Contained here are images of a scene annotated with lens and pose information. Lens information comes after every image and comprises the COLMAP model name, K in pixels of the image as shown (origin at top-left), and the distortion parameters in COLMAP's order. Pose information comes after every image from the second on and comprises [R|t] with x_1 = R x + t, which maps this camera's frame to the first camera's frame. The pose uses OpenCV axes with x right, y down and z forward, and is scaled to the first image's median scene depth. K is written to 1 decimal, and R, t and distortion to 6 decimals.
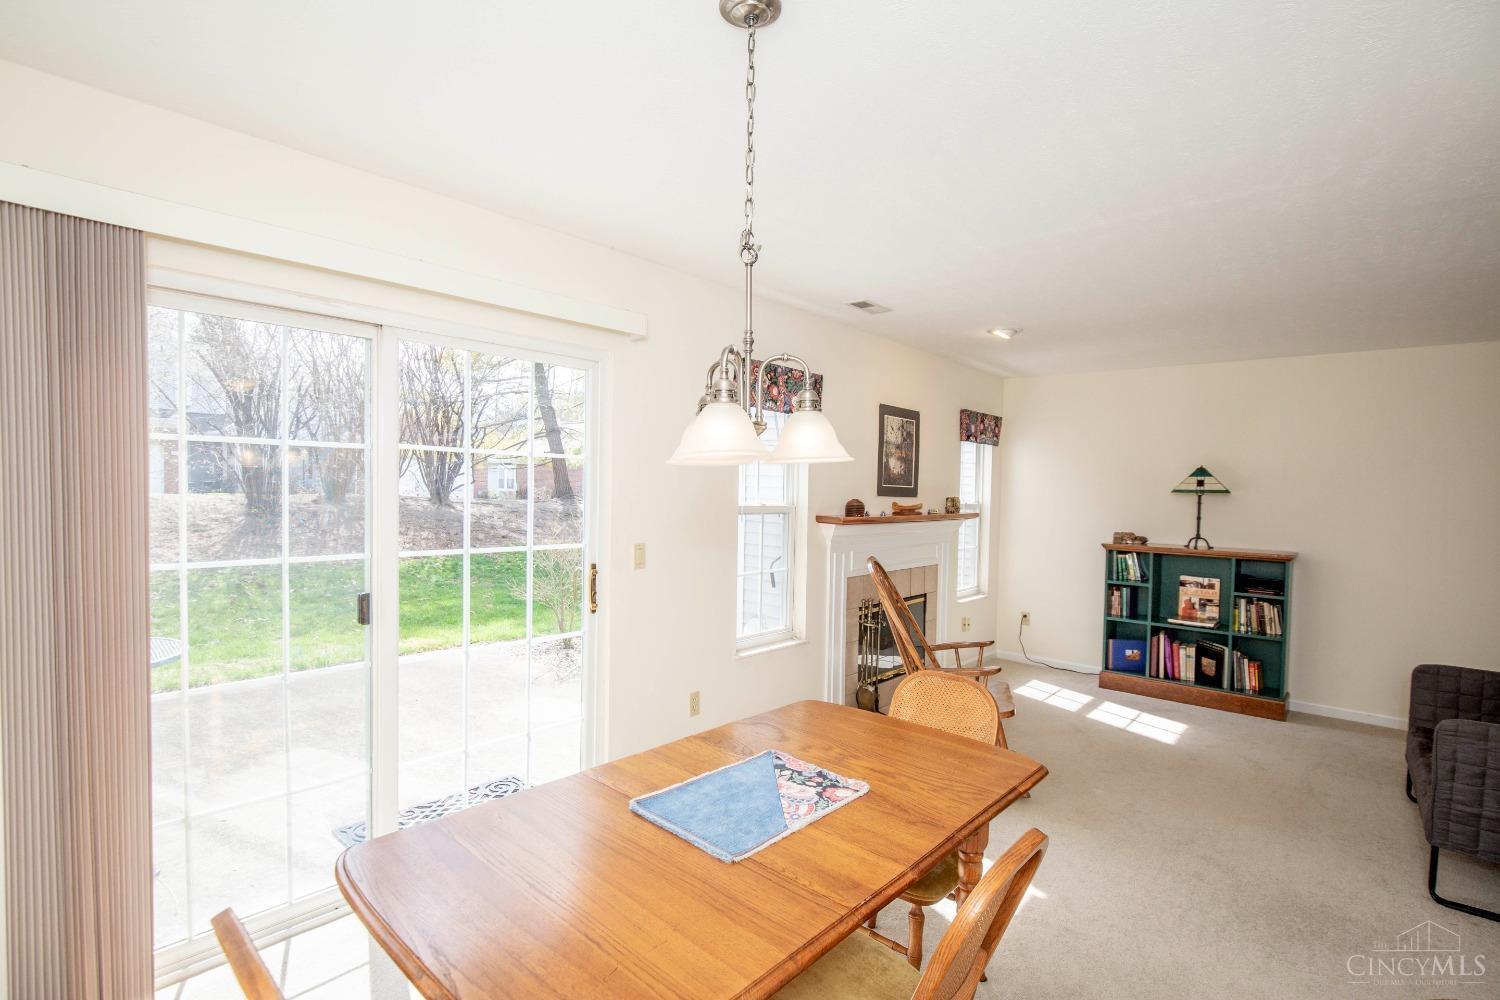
lens RADIAL K [[715.9, 0, 740.0], [0, 715.9, 503.6], [0, 0, 1]] dist [-0.028812, 0.008561]
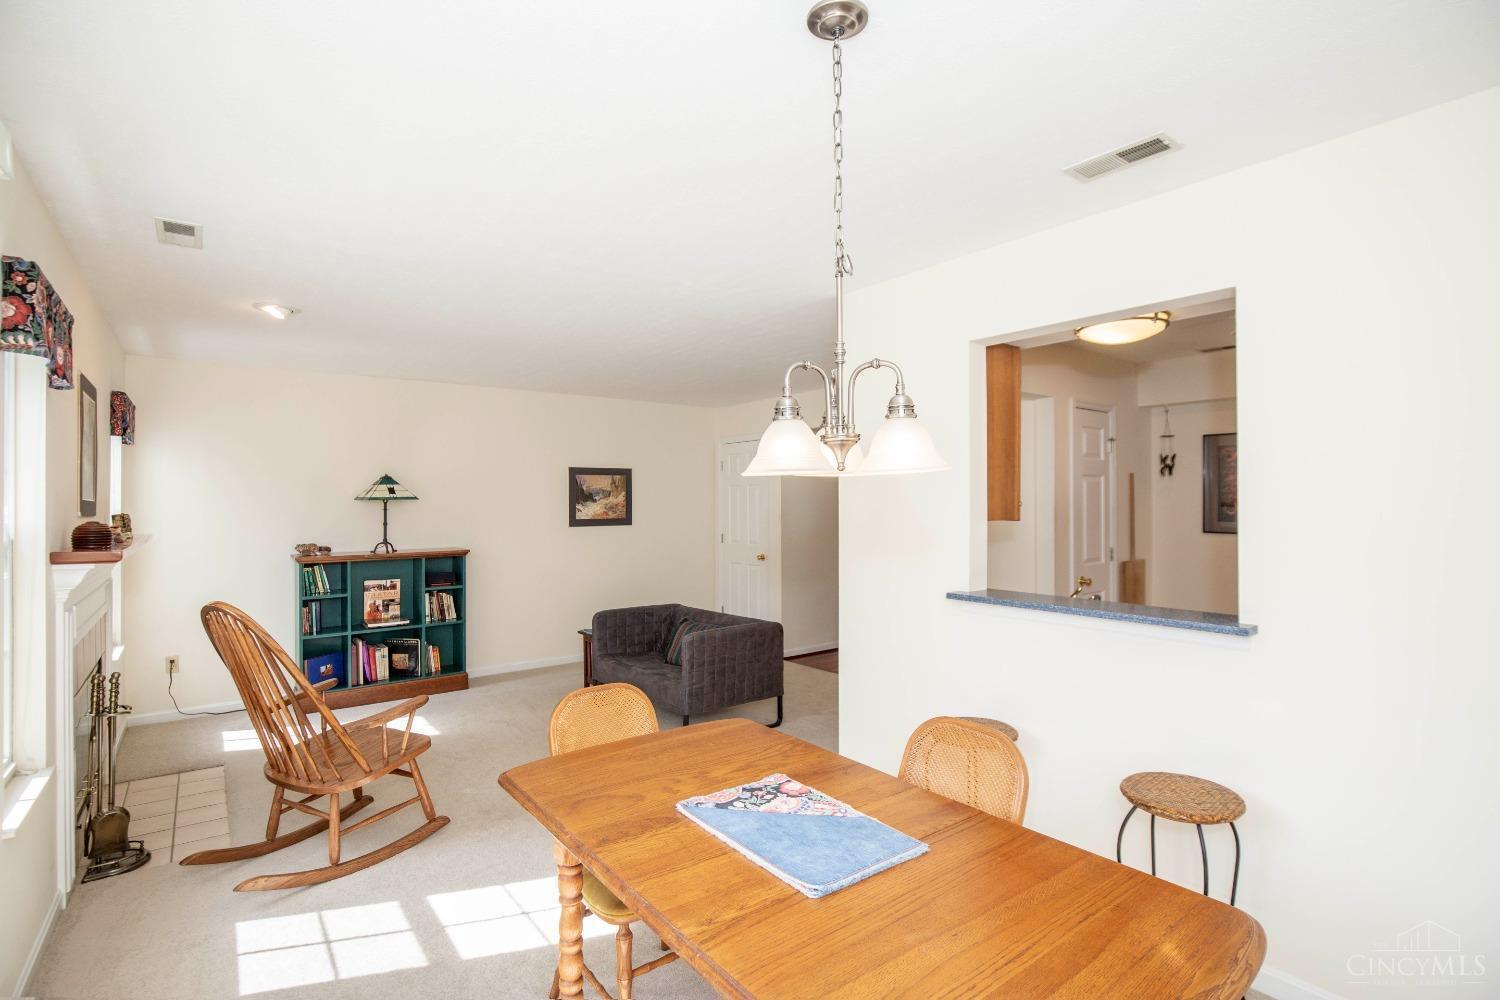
lens RADIAL K [[715.9, 0, 740.0], [0, 715.9, 503.6], [0, 0, 1]] dist [-0.028812, 0.008561]
pose [[0.177602, -0.025461, 0.983773, -0.300048], [0.033684, 0.999237, 0.019781, -0.012773], [-0.983526, 0.029624, 0.178324, 0.290923]]
